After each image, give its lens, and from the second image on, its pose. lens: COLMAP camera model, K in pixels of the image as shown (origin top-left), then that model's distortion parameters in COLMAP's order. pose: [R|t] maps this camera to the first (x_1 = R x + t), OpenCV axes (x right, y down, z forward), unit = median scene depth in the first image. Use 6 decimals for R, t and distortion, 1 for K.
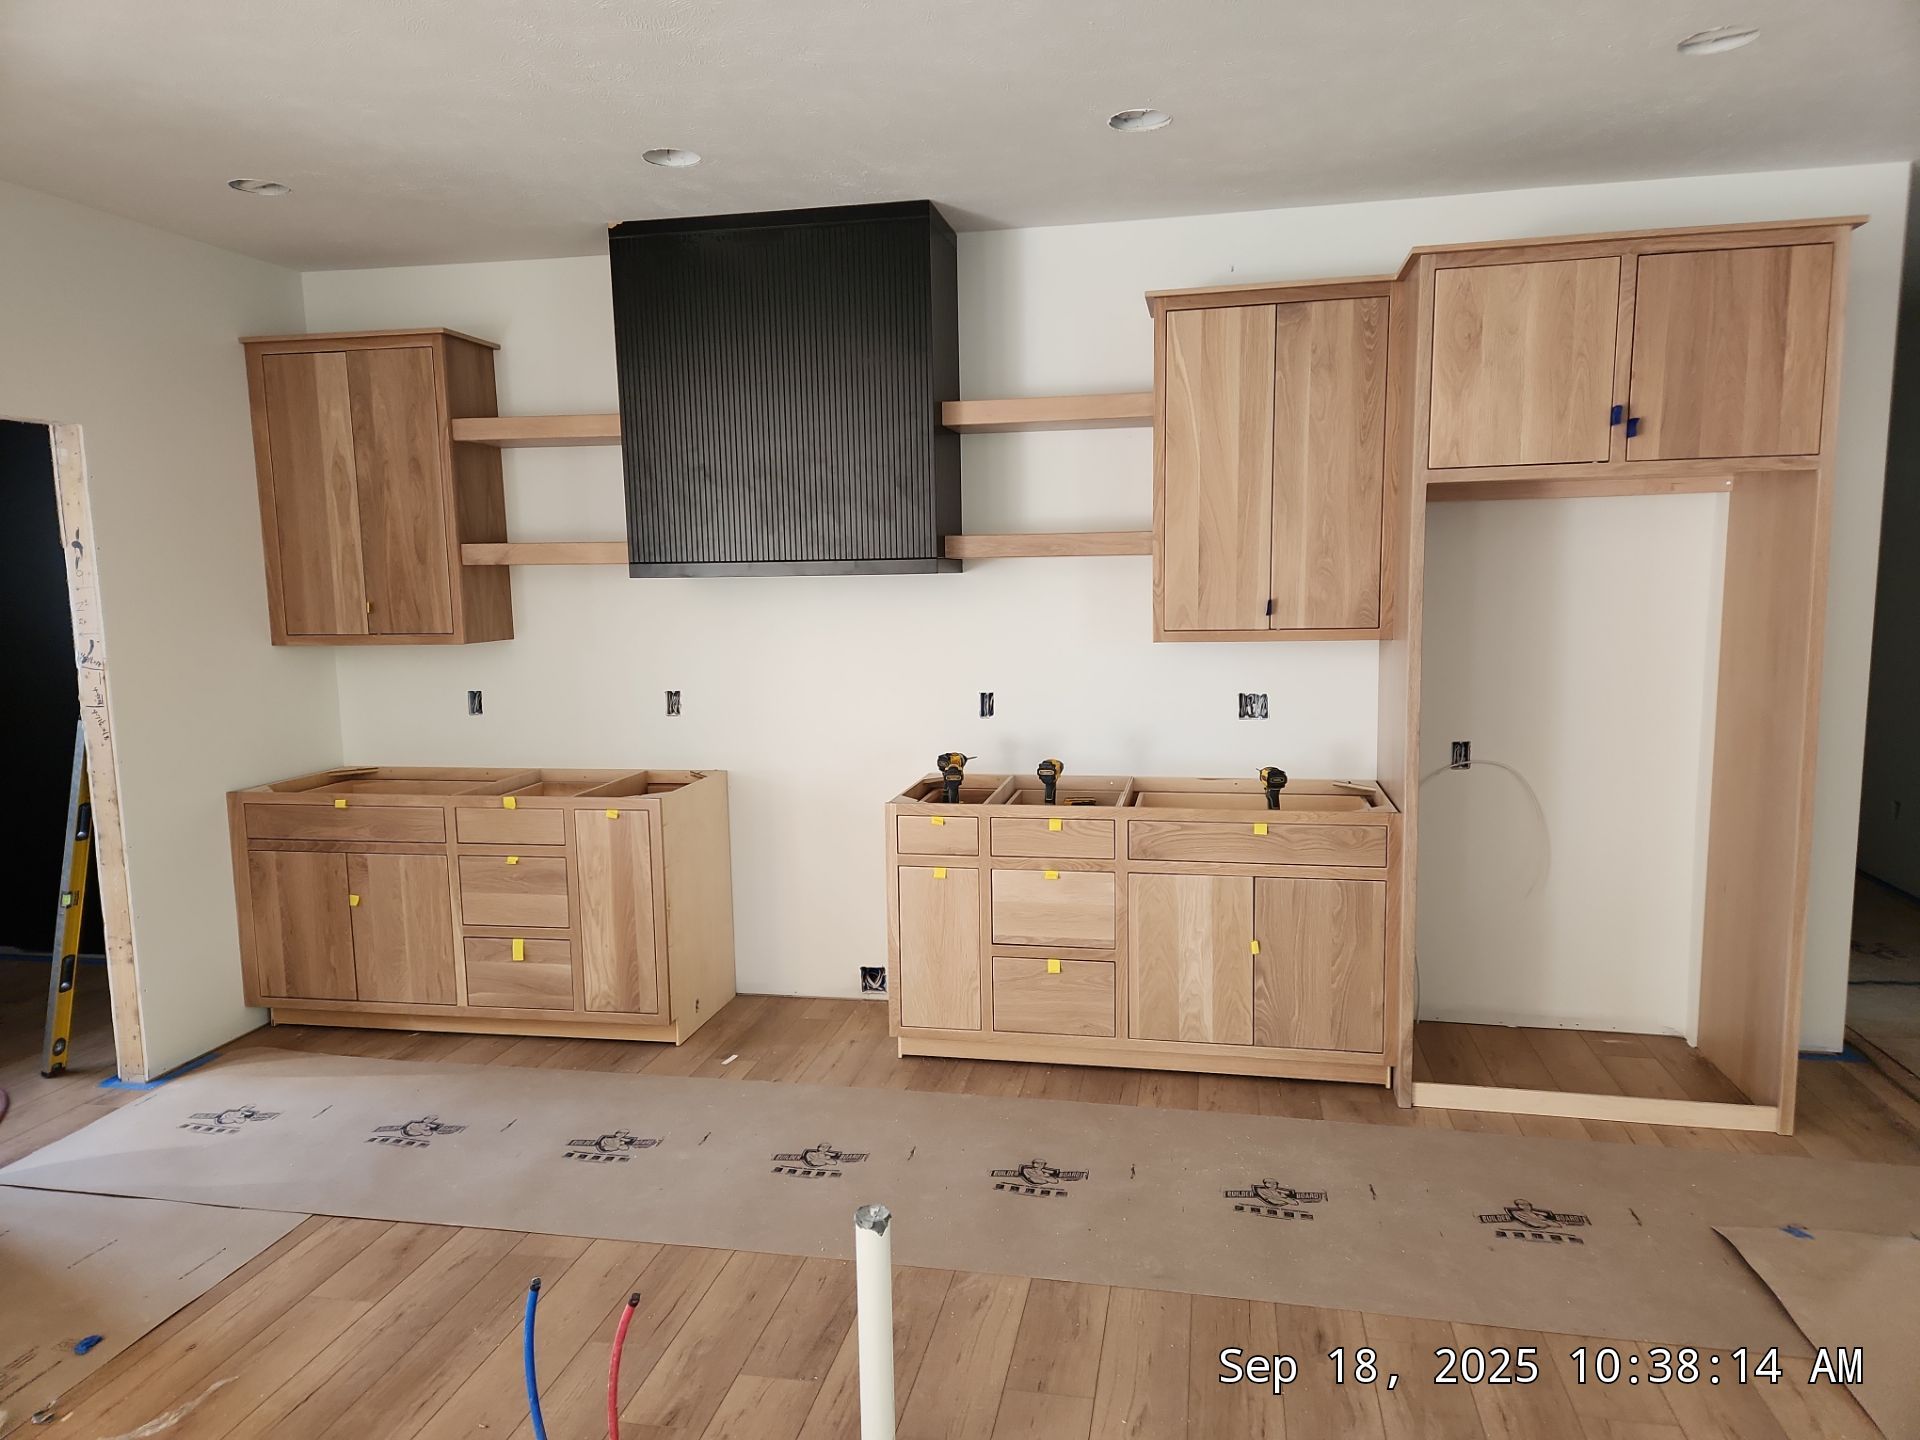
lens RADIAL K [[1273.0, 0, 979.7], [0, 1273.0, 731.2], [0, 0, 1]] dist [0.067395, -0.052756]
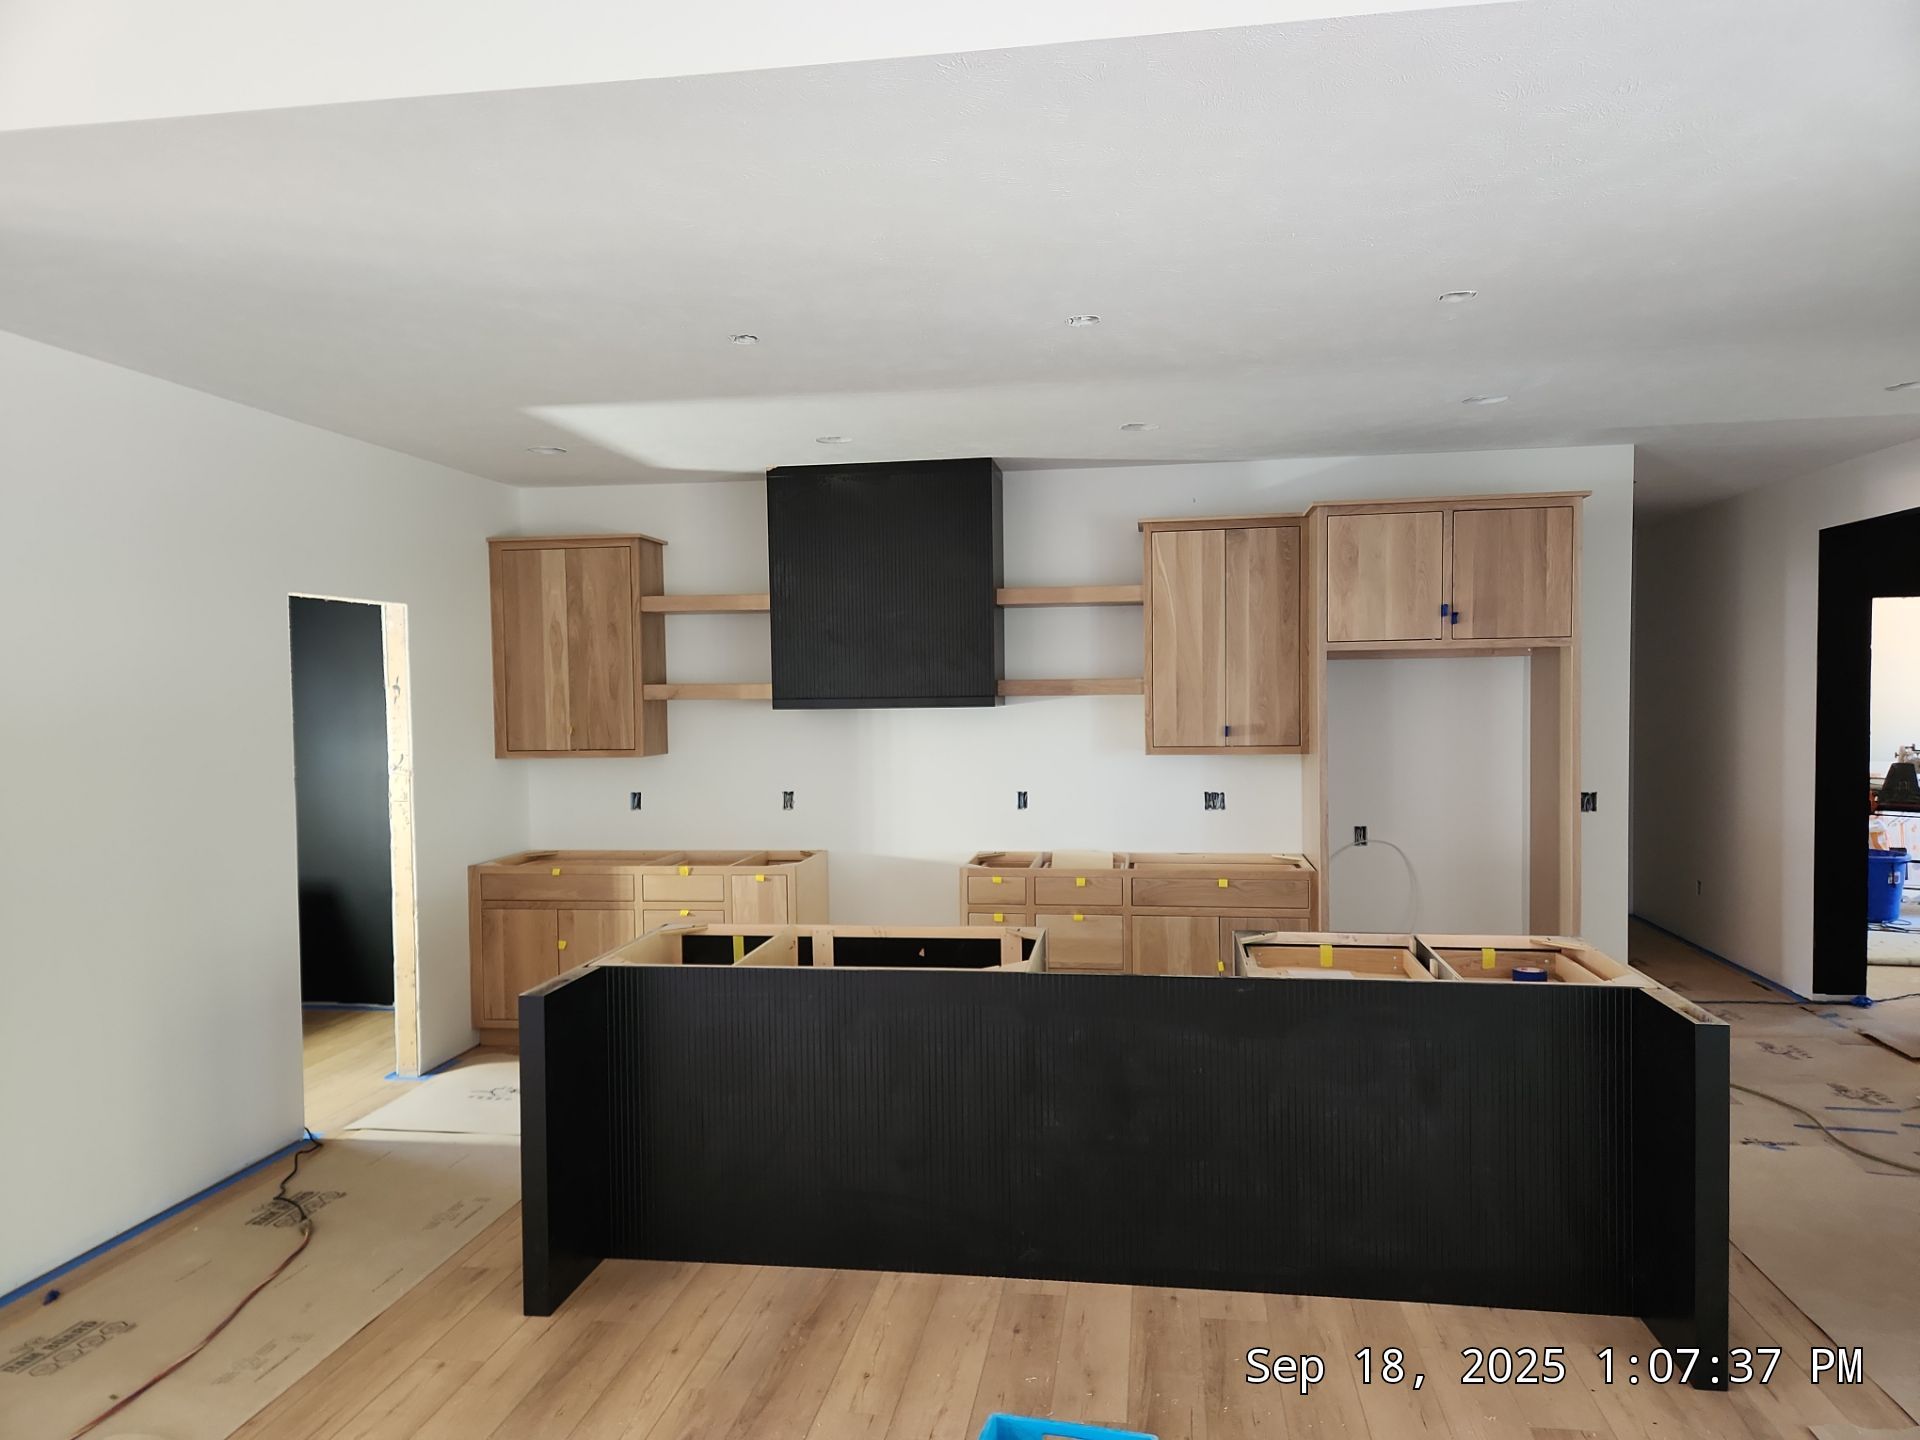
lens RADIAL K [[1273.0, 0, 979.7], [0, 1273.0, 731.2], [0, 0, 1]] dist [0.067395, -0.052756]
pose [[0.999037, 0.001929, 0.043830, -0.108958], [0.002186, 0.995604, -0.093634, 0.036068], [-0.043818, 0.093639, 0.994641, -0.404714]]
